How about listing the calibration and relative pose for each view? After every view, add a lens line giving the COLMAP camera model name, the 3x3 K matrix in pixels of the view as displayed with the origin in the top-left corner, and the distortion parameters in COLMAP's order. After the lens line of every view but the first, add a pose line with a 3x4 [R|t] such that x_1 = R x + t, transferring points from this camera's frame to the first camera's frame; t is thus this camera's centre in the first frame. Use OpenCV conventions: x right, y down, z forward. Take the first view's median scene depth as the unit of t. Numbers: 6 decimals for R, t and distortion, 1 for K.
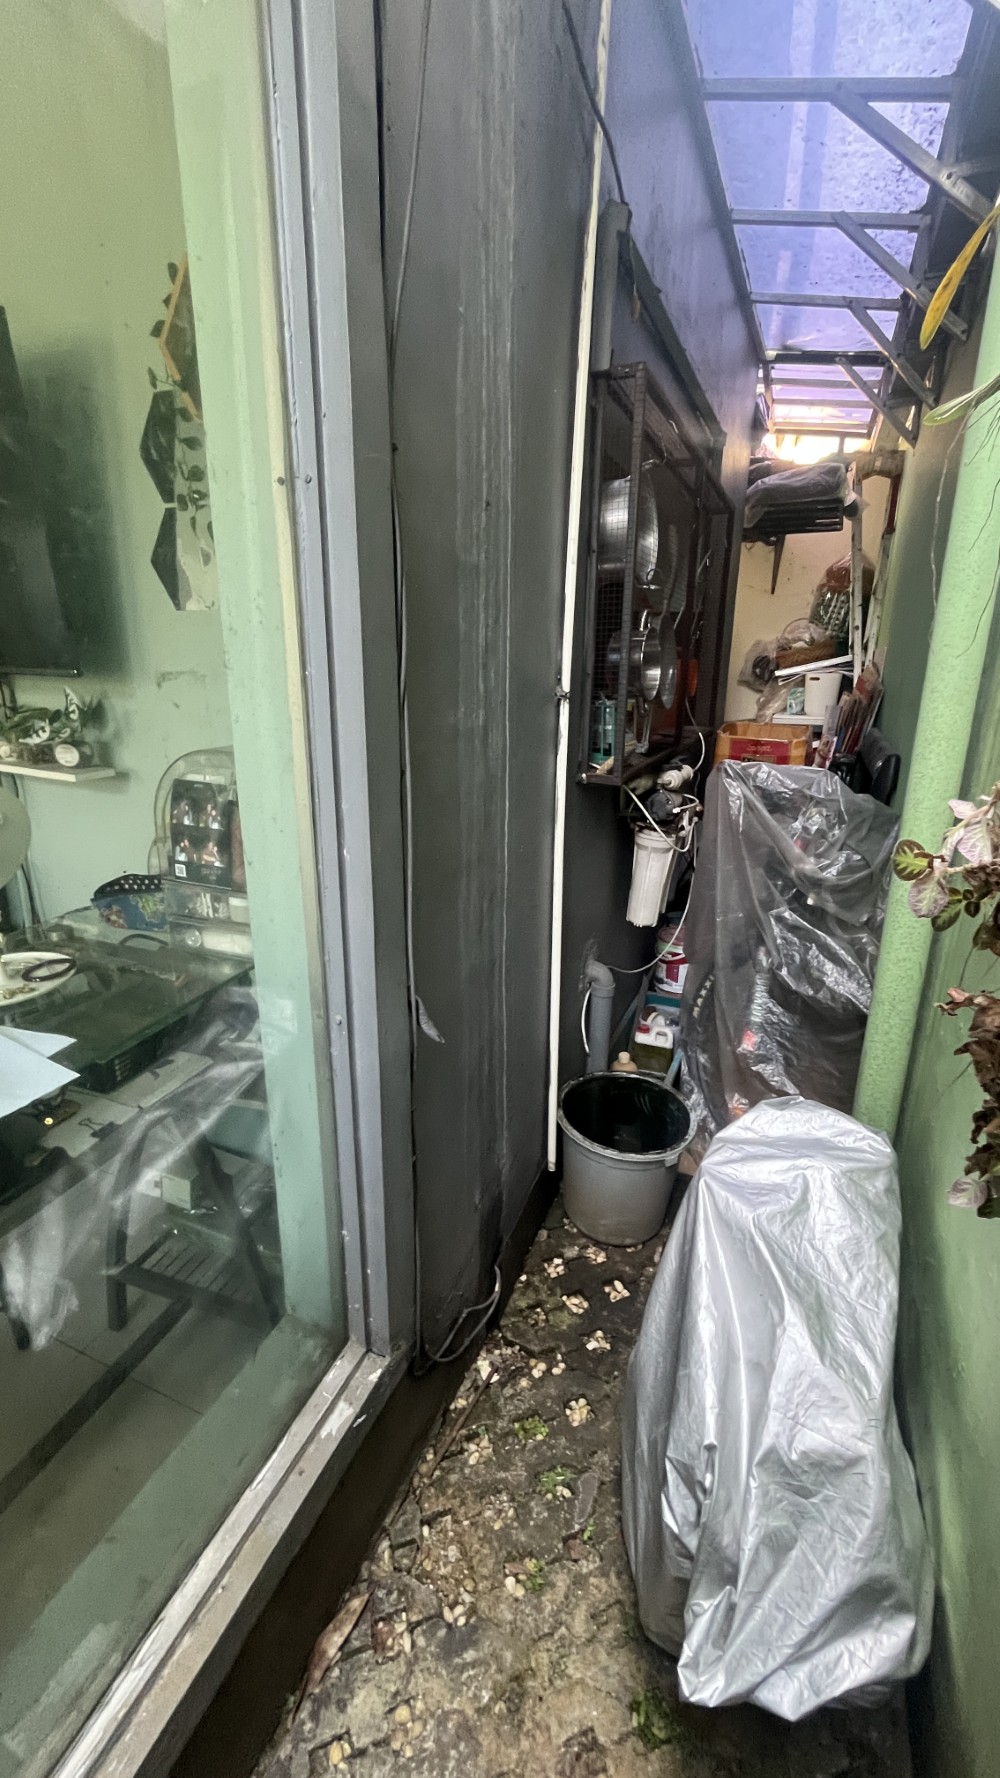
lens RADIAL K [[724.3, 0, 505.0], [0, 724.3, 884.6], [0, 0, 1]] dist [0.000309, 0.000155]
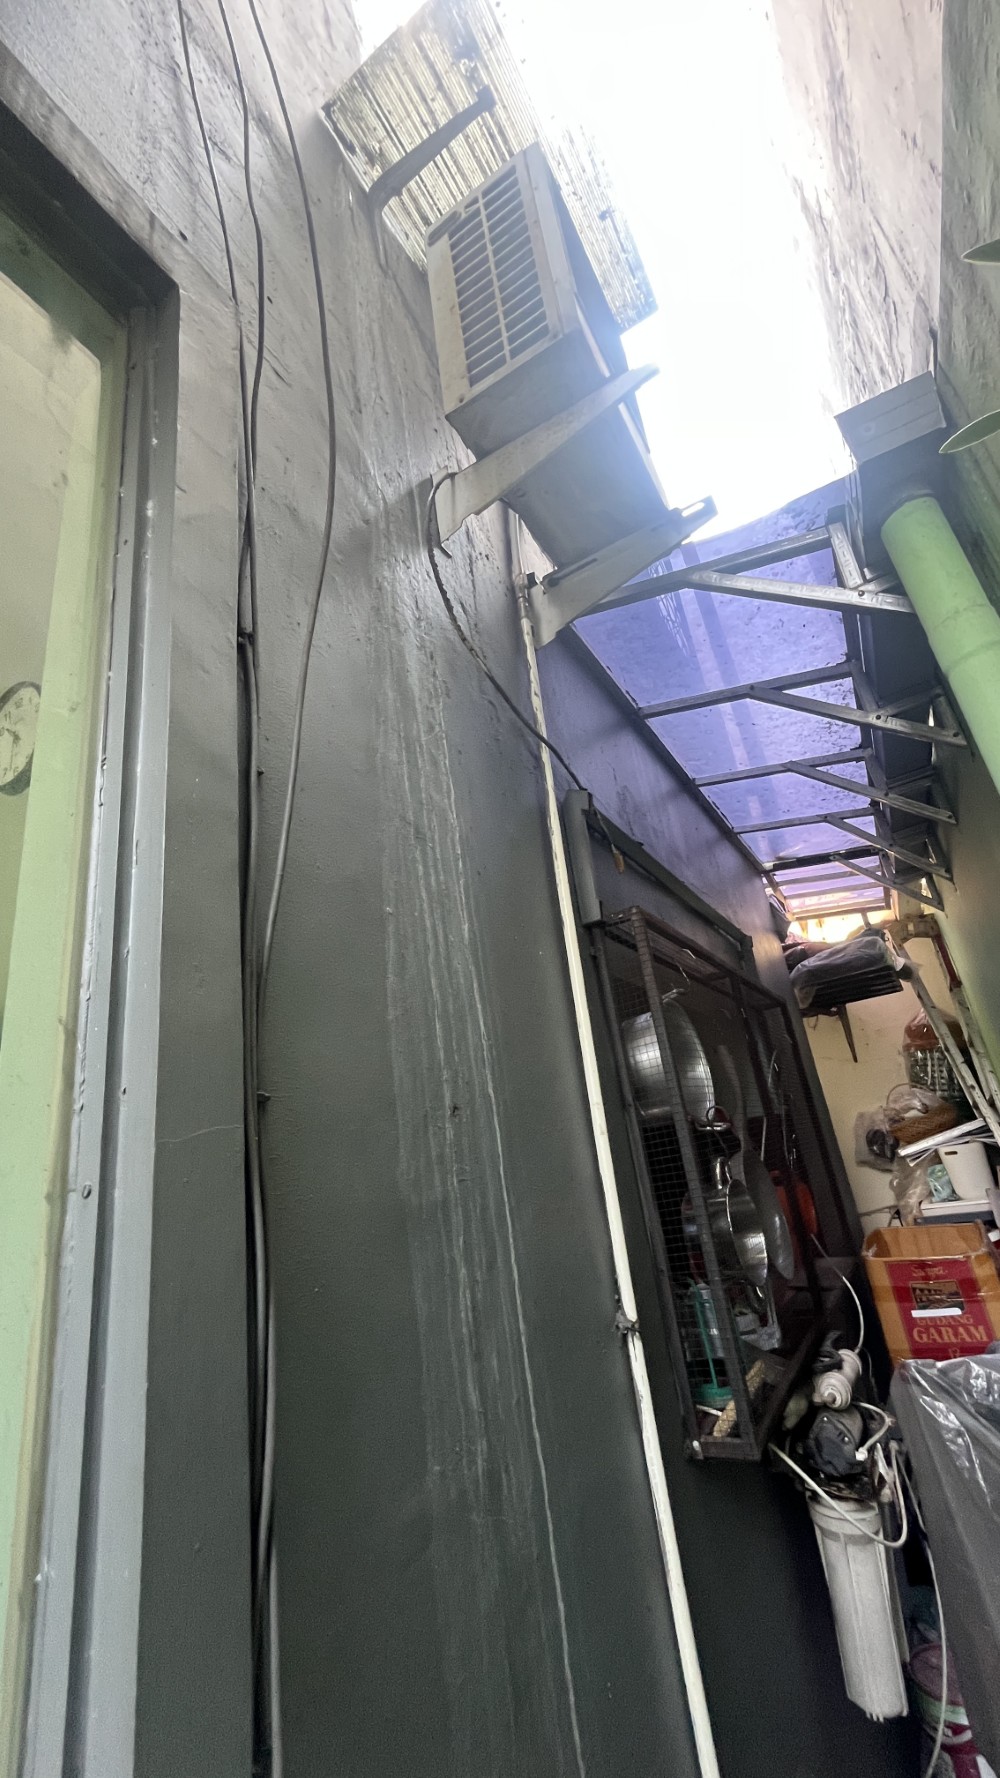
lens RADIAL K [[724.3, 0, 504.3], [0, 724.3, 886.2], [0, 0, 1]] dist [0.000309, 0.000155]
pose [[0.981147, -0.183792, -0.059763, 0.060332], [0.108801, 0.780850, -0.615171, -0.132198], [0.159730, 0.597070, 0.786126, 0.160696]]
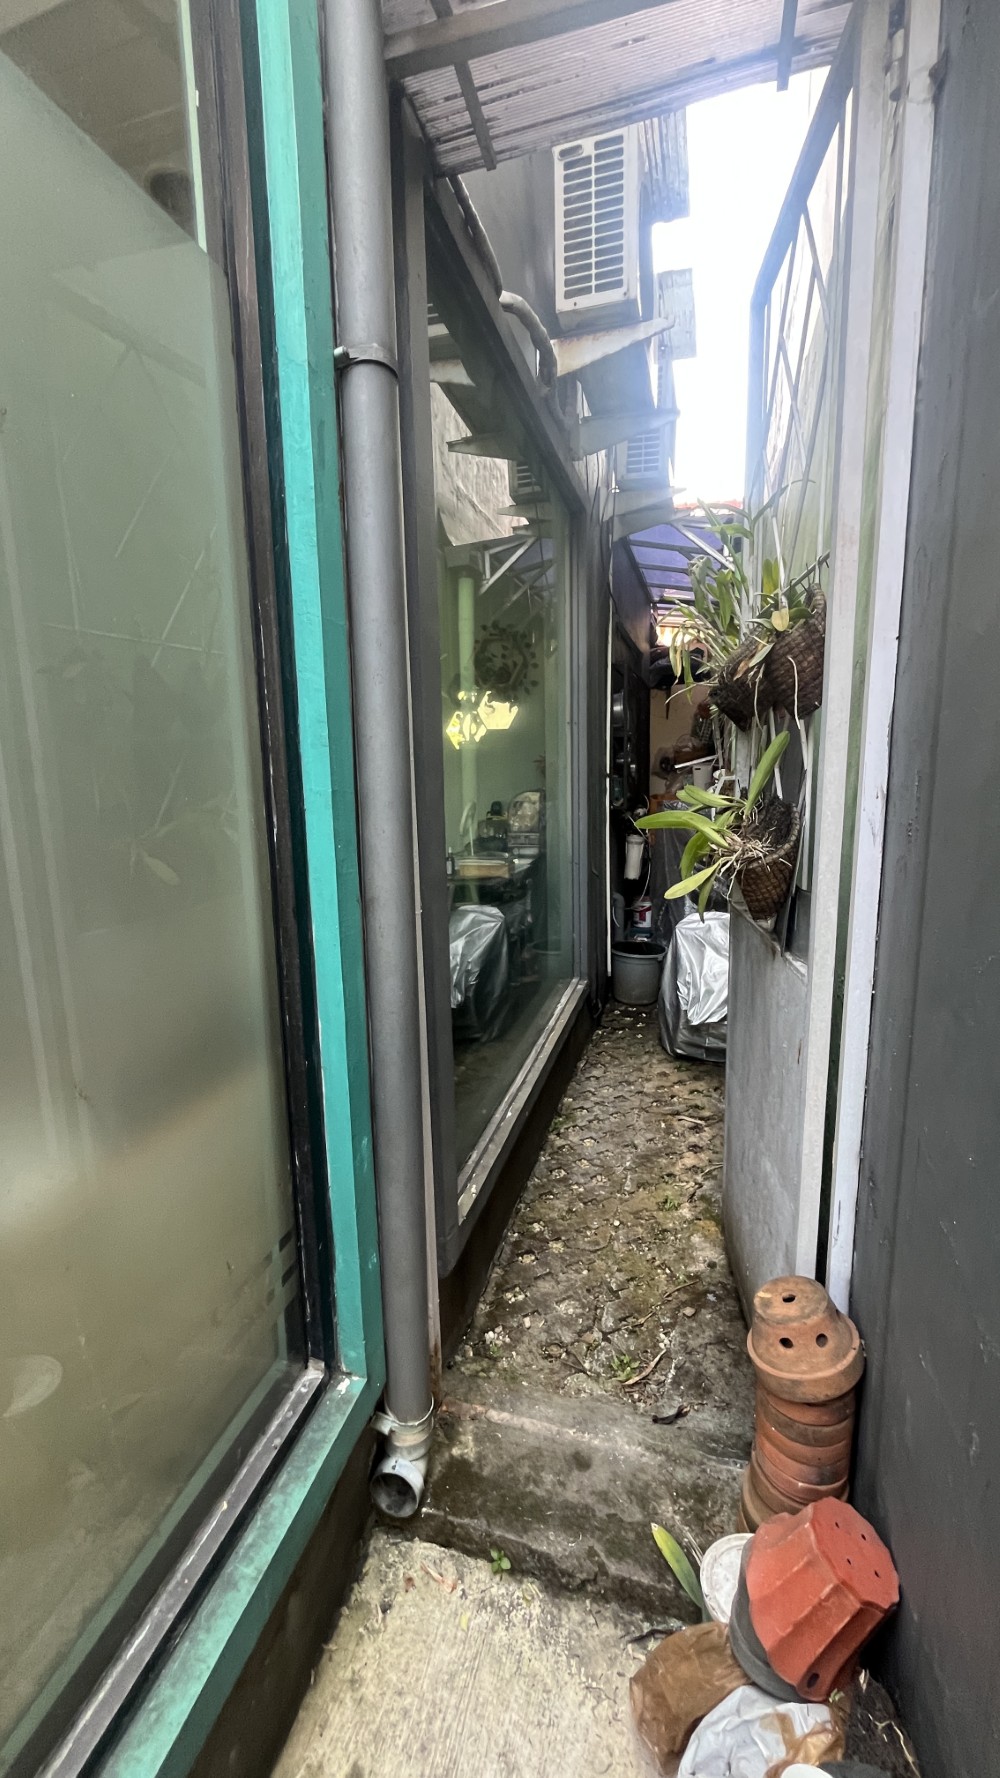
lens RADIAL K [[724.3, 0, 494.2], [0, 724.3, 886.8], [0, 0, 1]] dist [0.000309, 0.000155]
pose [[0.992571, -0.054423, 0.108819, -0.478187], [0.068681, 0.988880, -0.131903, 0.350962], [-0.100430, 0.138397, 0.985272, -1.140507]]
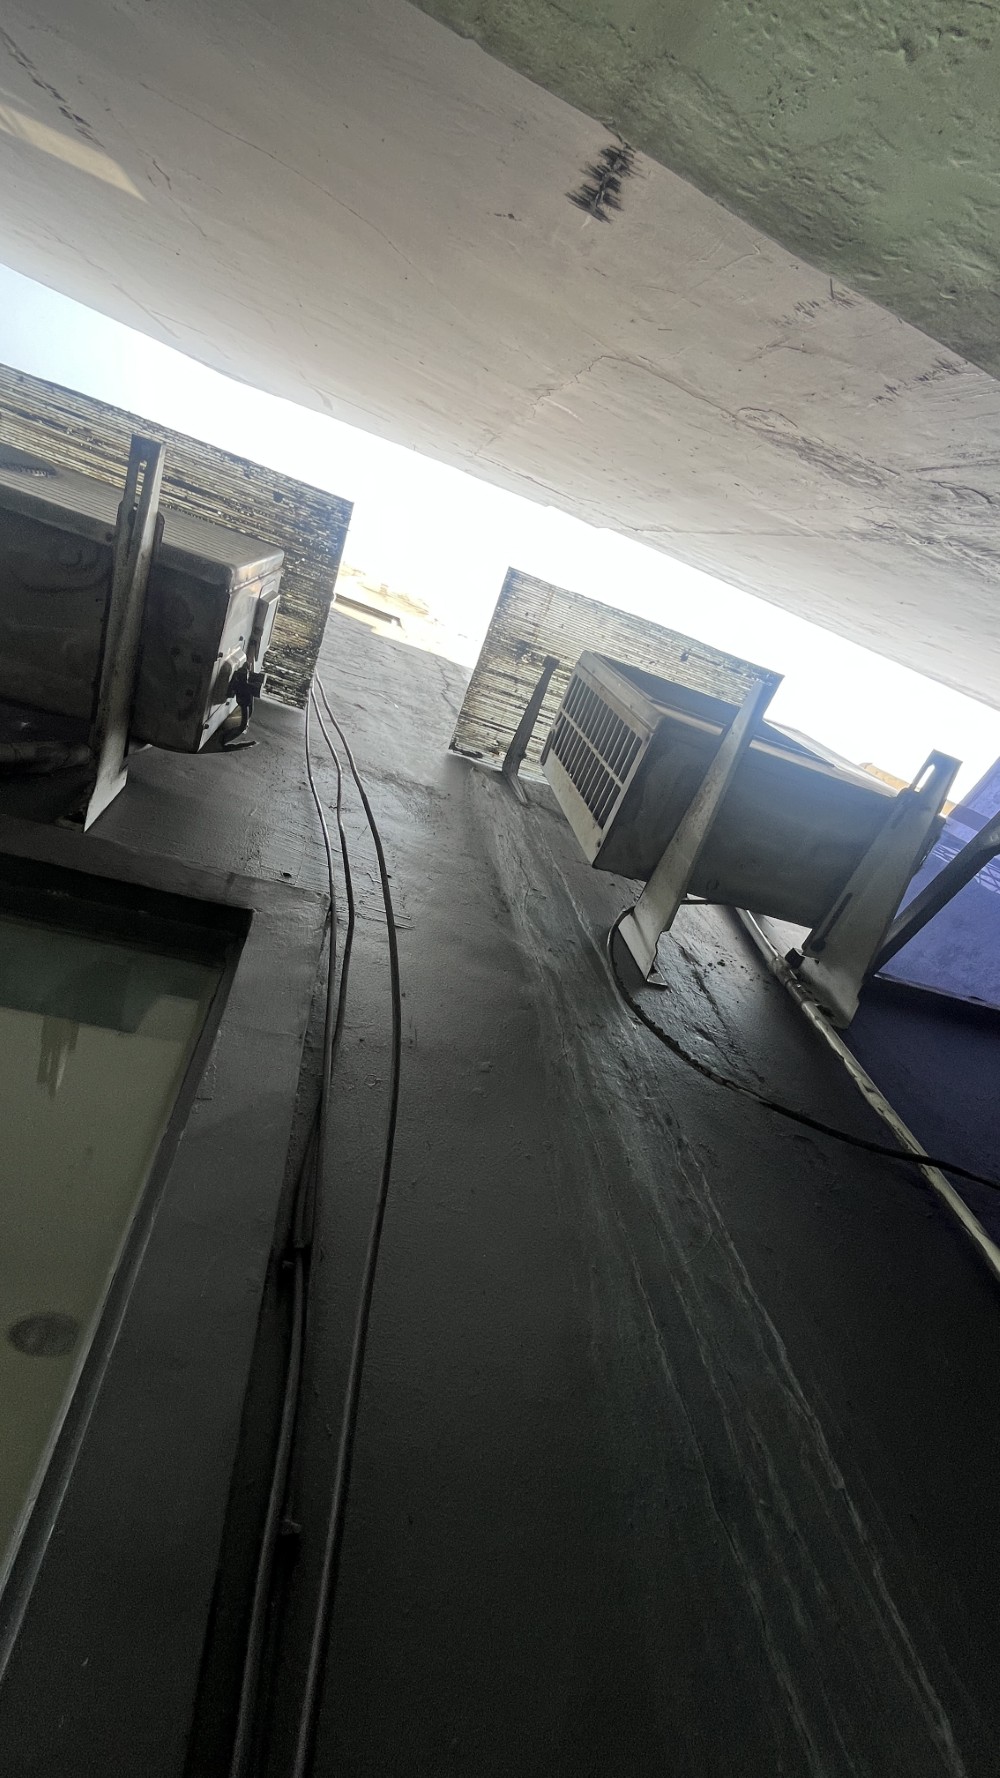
lens RADIAL K [[724.3, 0, 507.1], [0, 724.3, 882.6], [0, 0, 1]] dist [0.000309, 0.000155]
pose [[0.685477, -0.691525, -0.227847, 0.121529], [-0.069108, 0.249729, -0.965847, -0.268901], [0.724807, 0.677812, 0.123394, 0.286422]]
